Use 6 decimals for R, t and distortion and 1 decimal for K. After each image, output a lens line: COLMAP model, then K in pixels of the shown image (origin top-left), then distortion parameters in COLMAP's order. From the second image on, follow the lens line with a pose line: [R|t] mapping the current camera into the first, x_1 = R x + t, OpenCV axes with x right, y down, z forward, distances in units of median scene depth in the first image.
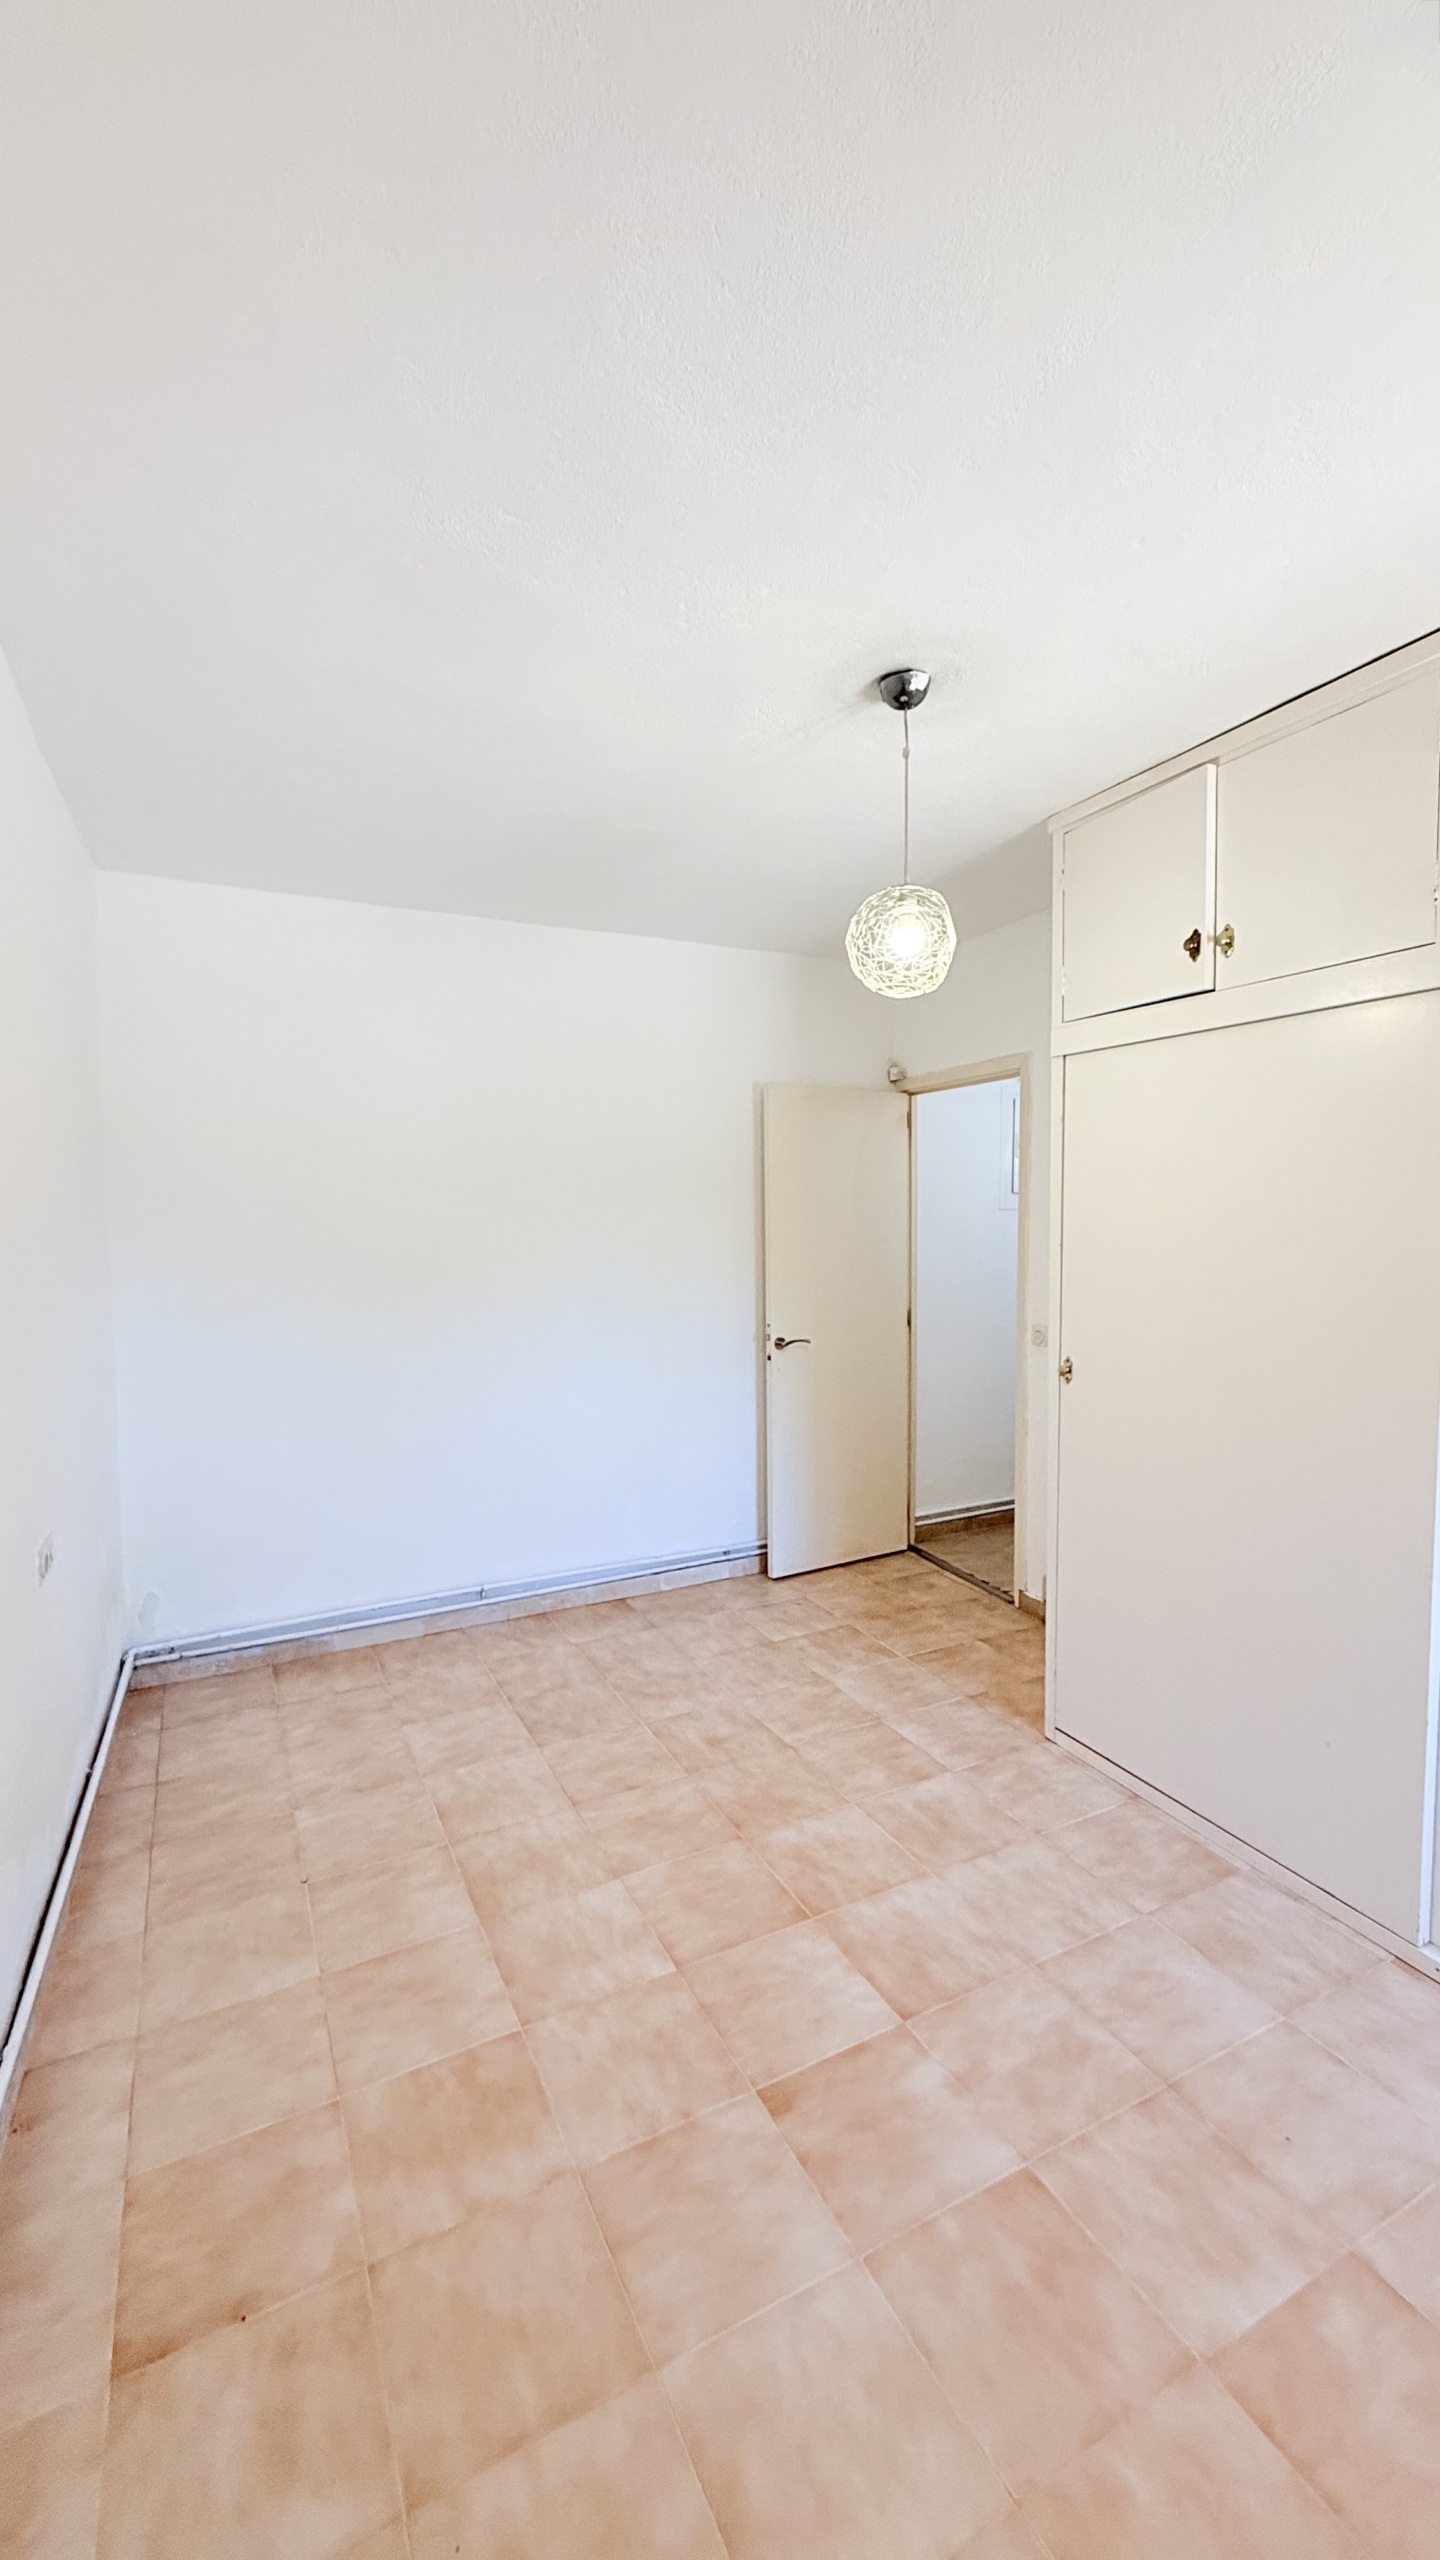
lens RADIAL K [[1021.0, 0, 719.1], [0, 1021.0, 1287.4], [0, 0, 1]] dist [-0.001329, 0.000663]
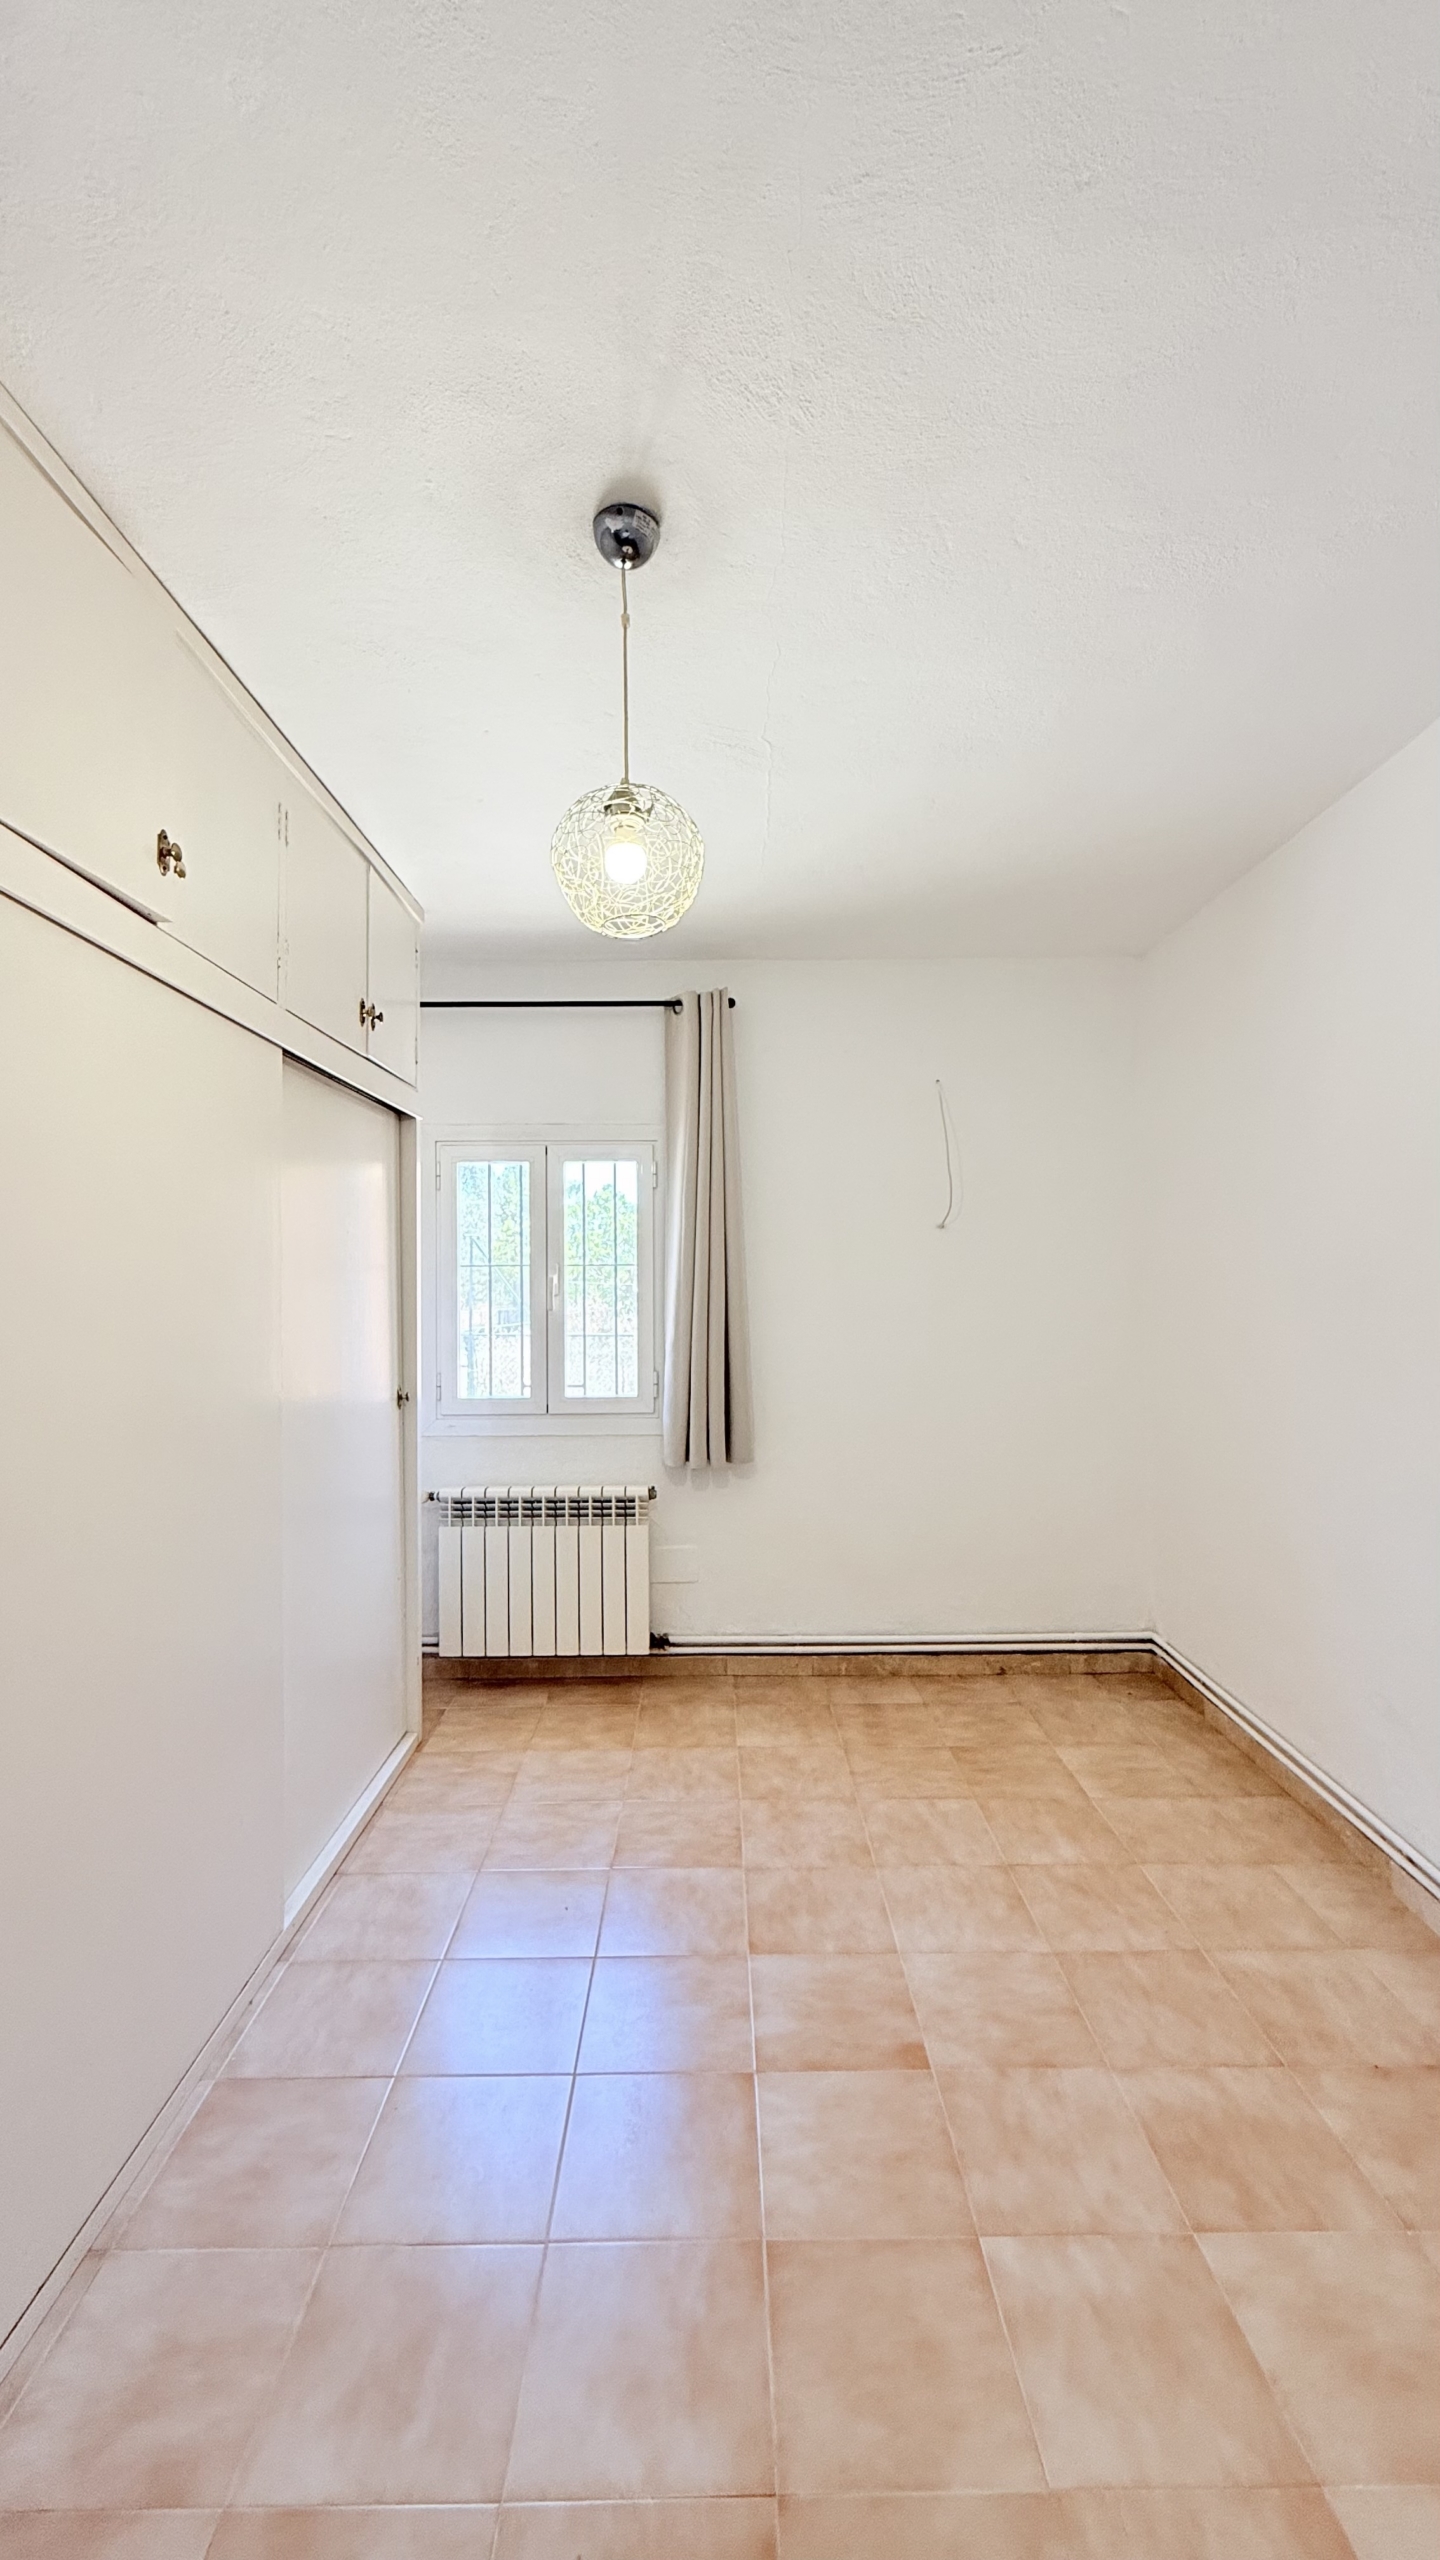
lens RADIAL K [[1021.0, 0, 724.5], [0, 1021.0, 1276.2], [0, 0, 1]] dist [-0.001329, 0.000663]
pose [[-0.897881, 0.016730, 0.439919, -0.210082], [0.045149, 0.997508, 0.054216, -0.072249], [-0.437916, 0.068541, -0.896399, 1.673168]]
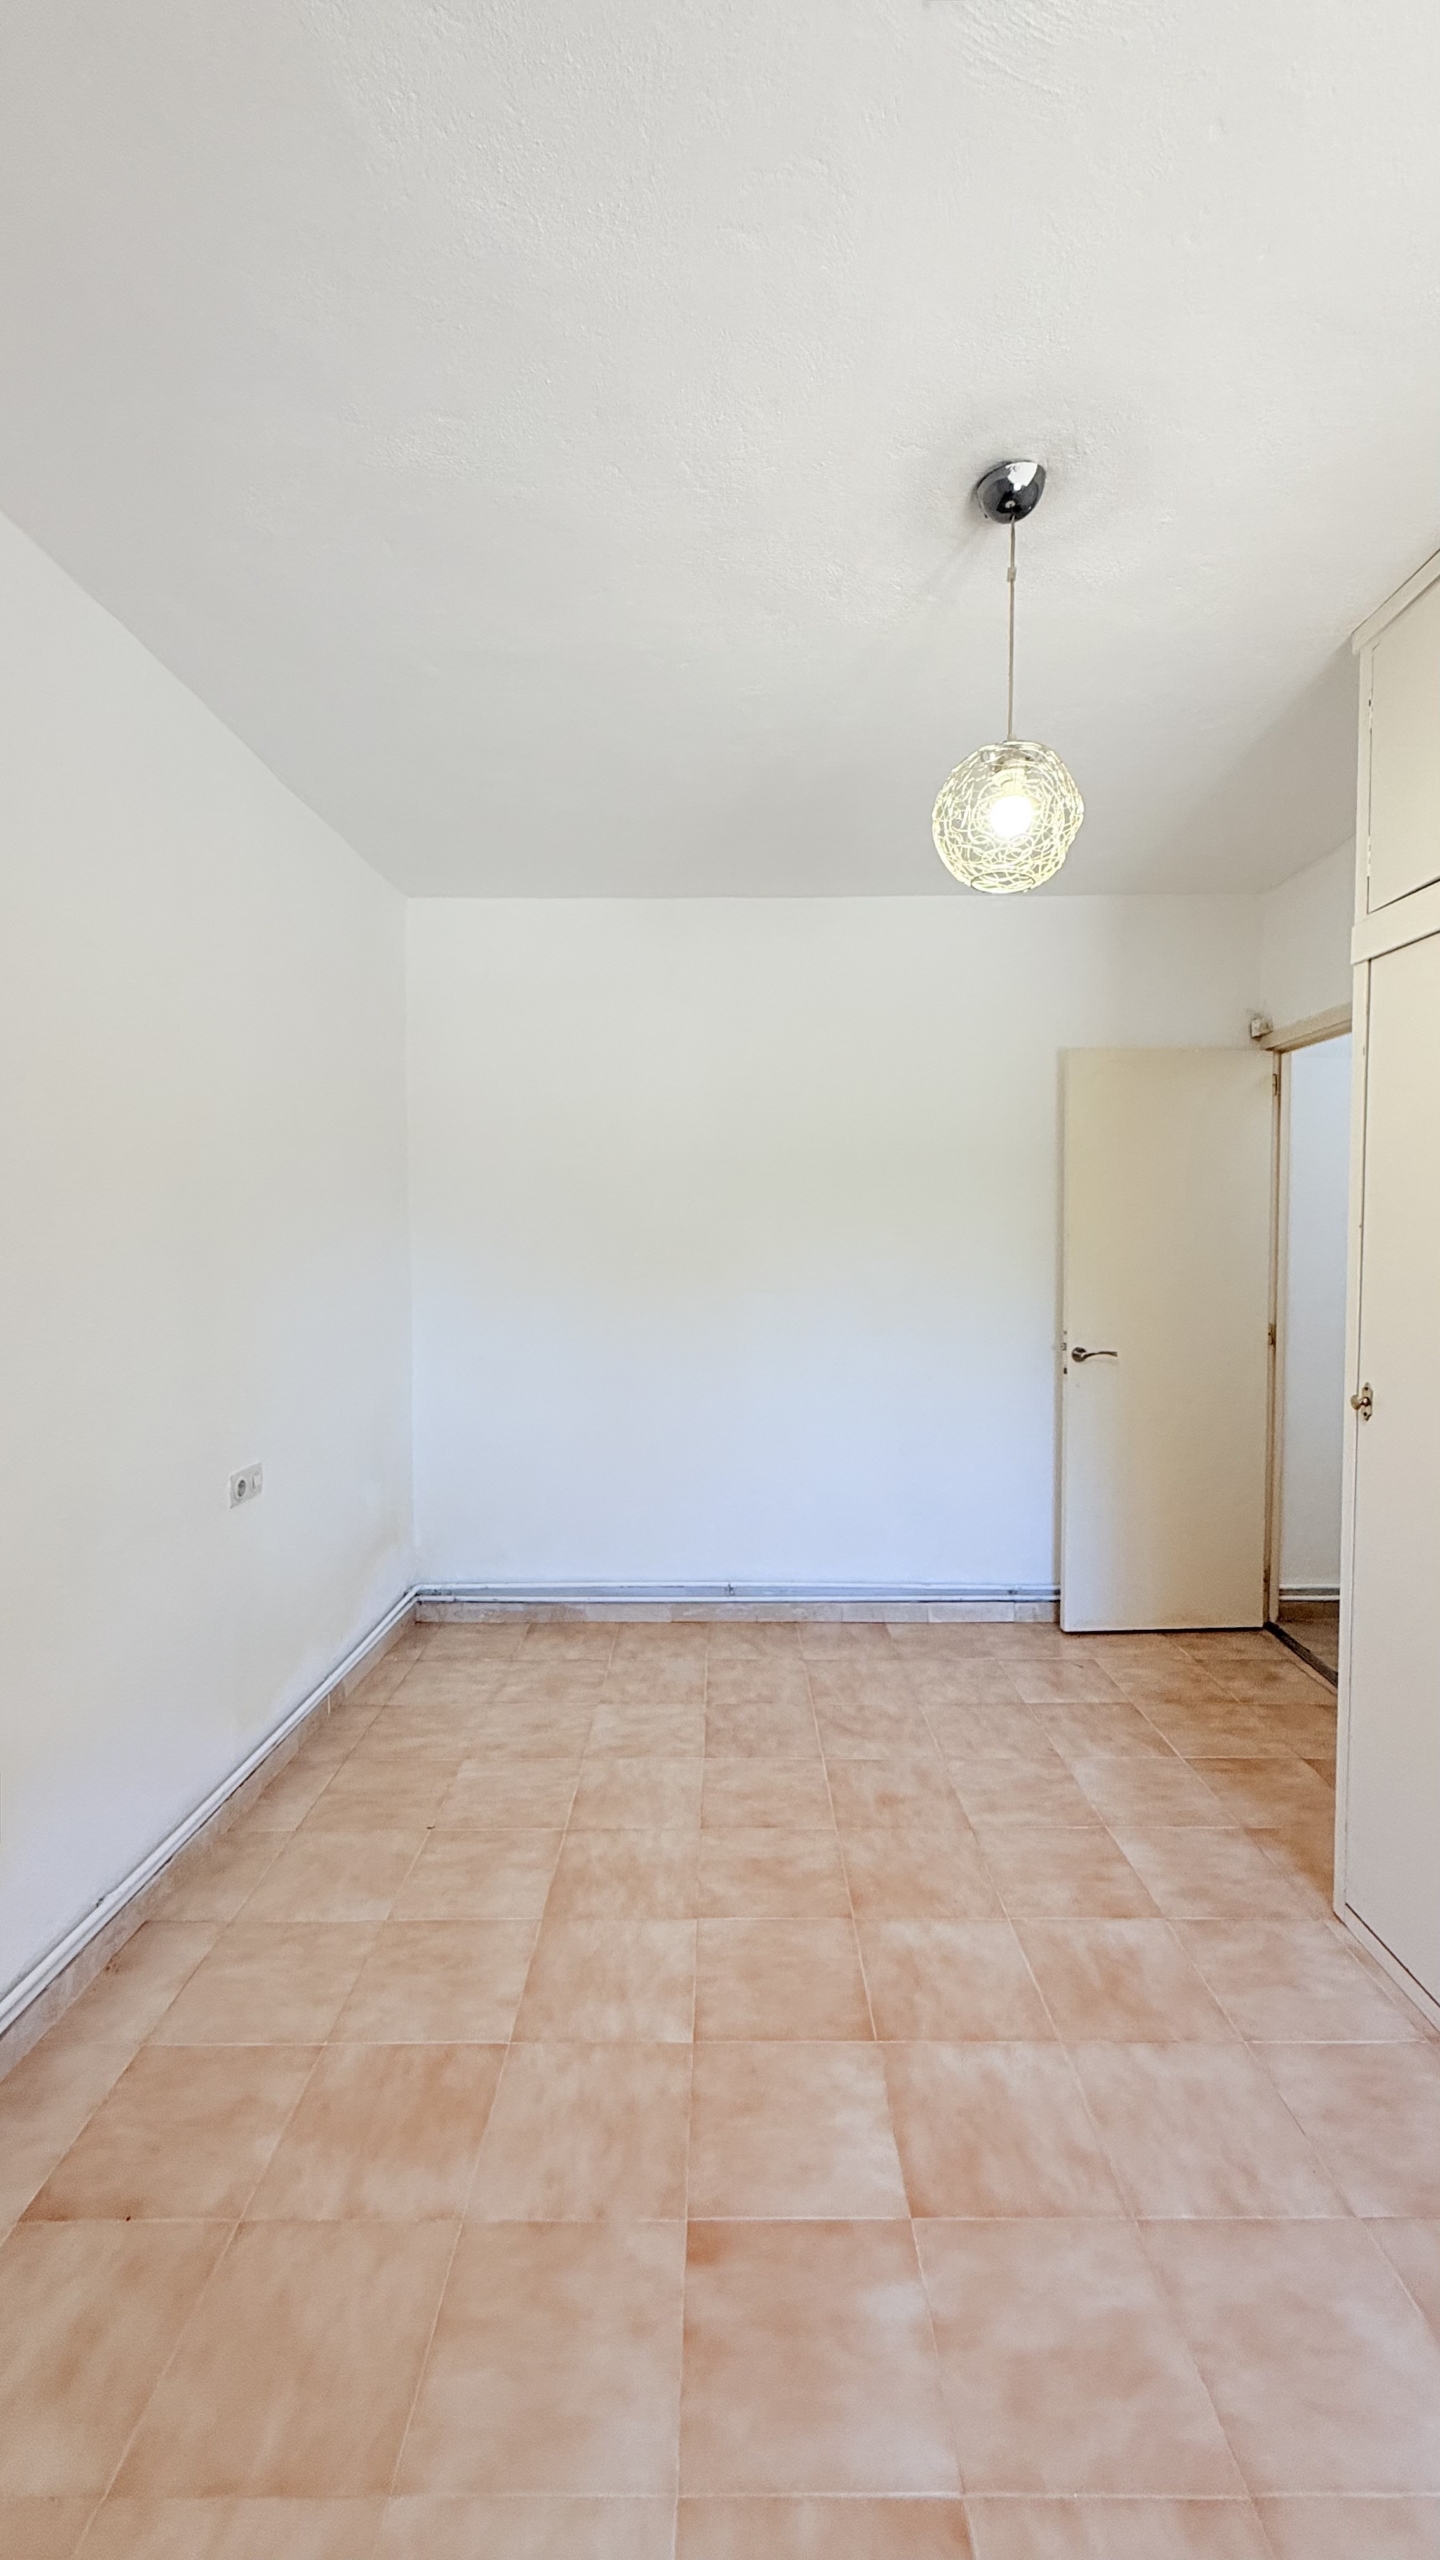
lens RADIAL K [[1021.0, 0, 720.3], [0, 1021.0, 1284.3], [0, 0, 1]] dist [-0.001329, 0.000663]
pose [[0.891829, 0.030856, -0.451318, 0.347000], [-0.038665, 0.999219, -0.008091, 0.030416], [0.450717, 0.024666, 0.892326, 0.217872]]
